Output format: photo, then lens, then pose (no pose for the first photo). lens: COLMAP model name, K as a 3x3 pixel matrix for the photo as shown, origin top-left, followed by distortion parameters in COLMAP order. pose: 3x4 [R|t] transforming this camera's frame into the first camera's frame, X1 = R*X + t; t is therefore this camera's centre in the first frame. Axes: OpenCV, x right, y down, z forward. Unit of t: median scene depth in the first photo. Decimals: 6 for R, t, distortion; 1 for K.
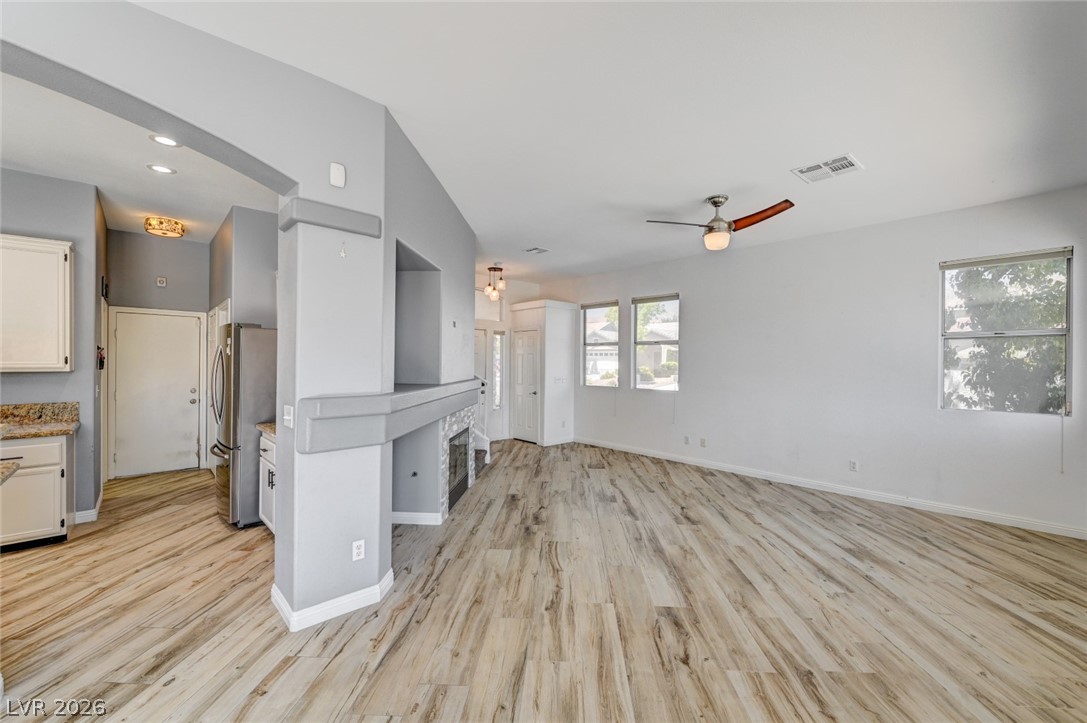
lens RADIAL K [[451.9, 0, 547.7], [0, 451.9, 363.1], [0, 0, 1]] dist [0.000517, 0.000343]
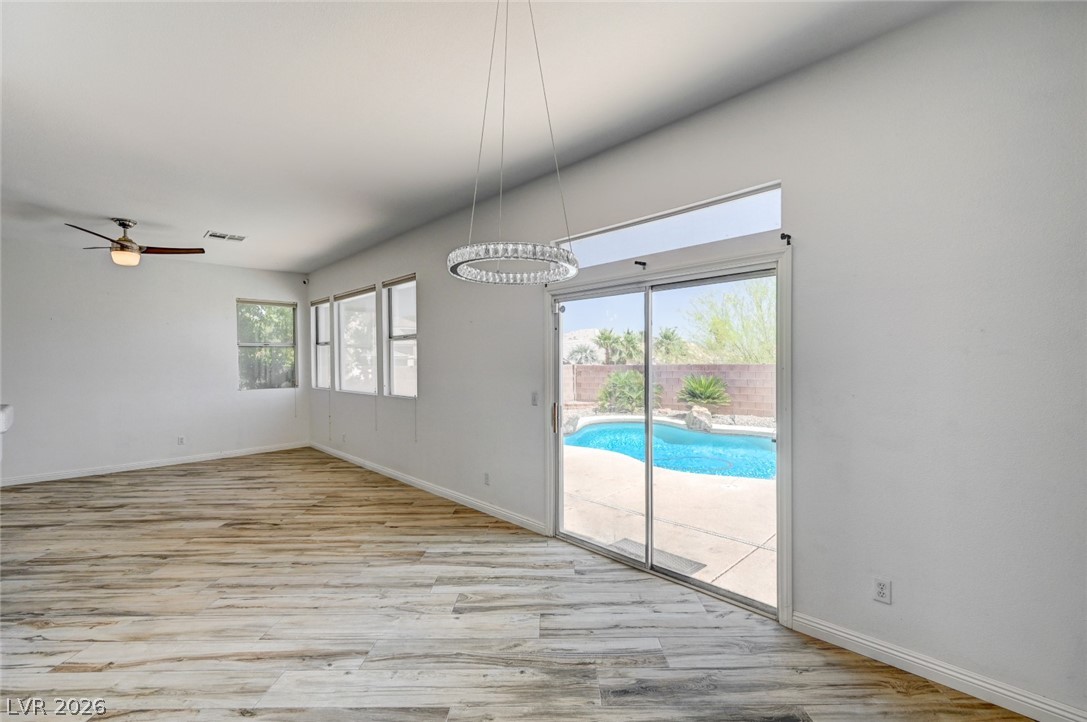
lens RADIAL K [[456.0, 0, 554.0], [0, 456.0, 365.2], [0, 0, 1]] dist [0.000748, 0.000072]
pose [[-0.053620, -0.019500, 0.998371, -0.960216], [0.009582, 0.999753, 0.020041, -0.011899], [-0.998515, 0.010641, -0.053420, -0.024744]]
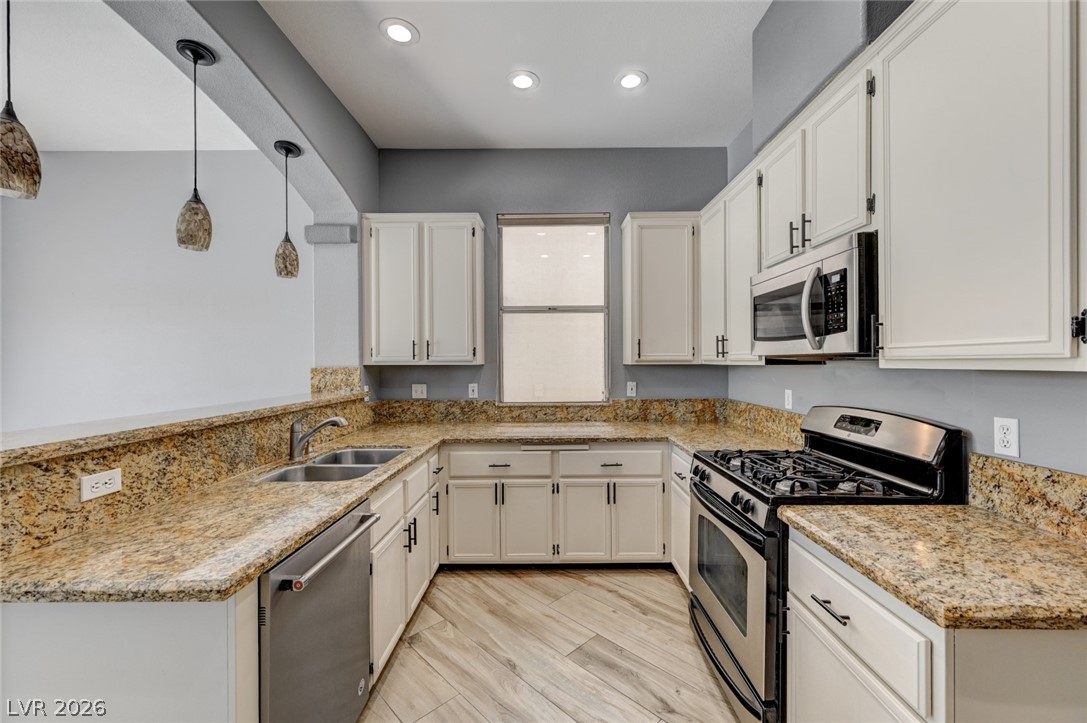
lens RADIAL K [[440.6, 0, 549.9], [0, 440.6, 361.6], [0, 0, 1]] dist [-0.002054, 0.000054]
pose [[-0.674929, -0.003628, -0.737874, -0.697496], [-0.004111, 0.999991, -0.001156, 0.013898], [0.737871, 0.002253, -0.674937, 0.955013]]
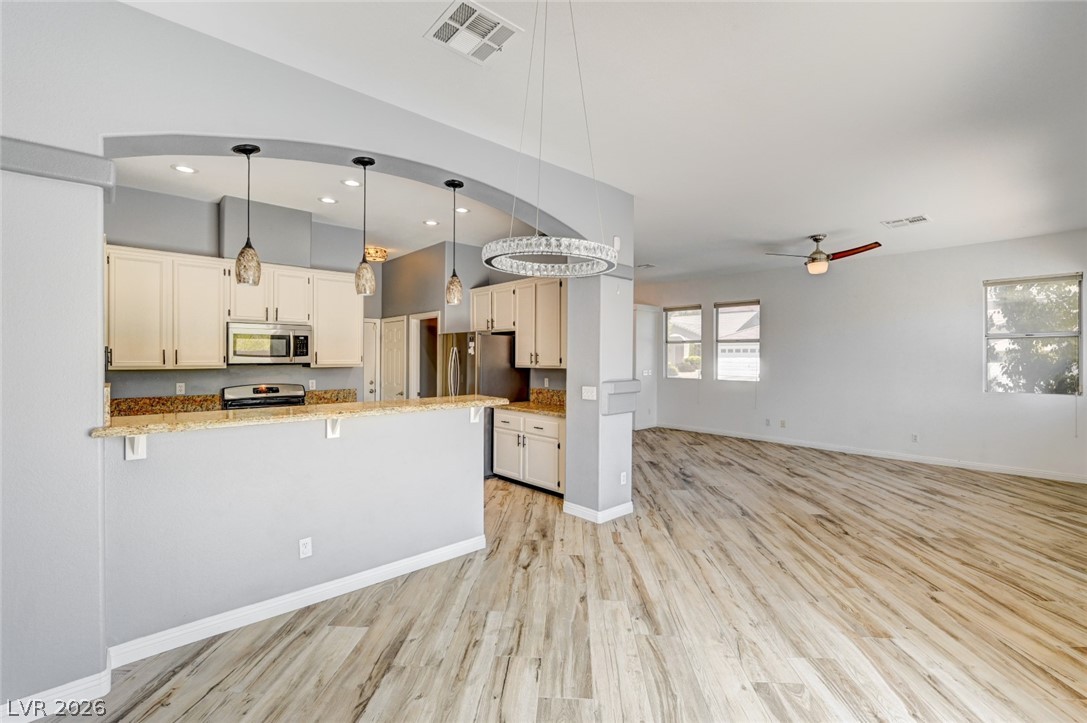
lens RADIAL K [[478.5, 0, 543.8], [0, 478.5, 356.3], [0, 0, 1]] dist [-0.001093, 0.000191]
pose [[0.999958, -0.005259, -0.007446, -0.489403], [0.005230, 0.999979, -0.003883, -0.005340], [0.007466, 0.003844, 0.999965, -0.485901]]
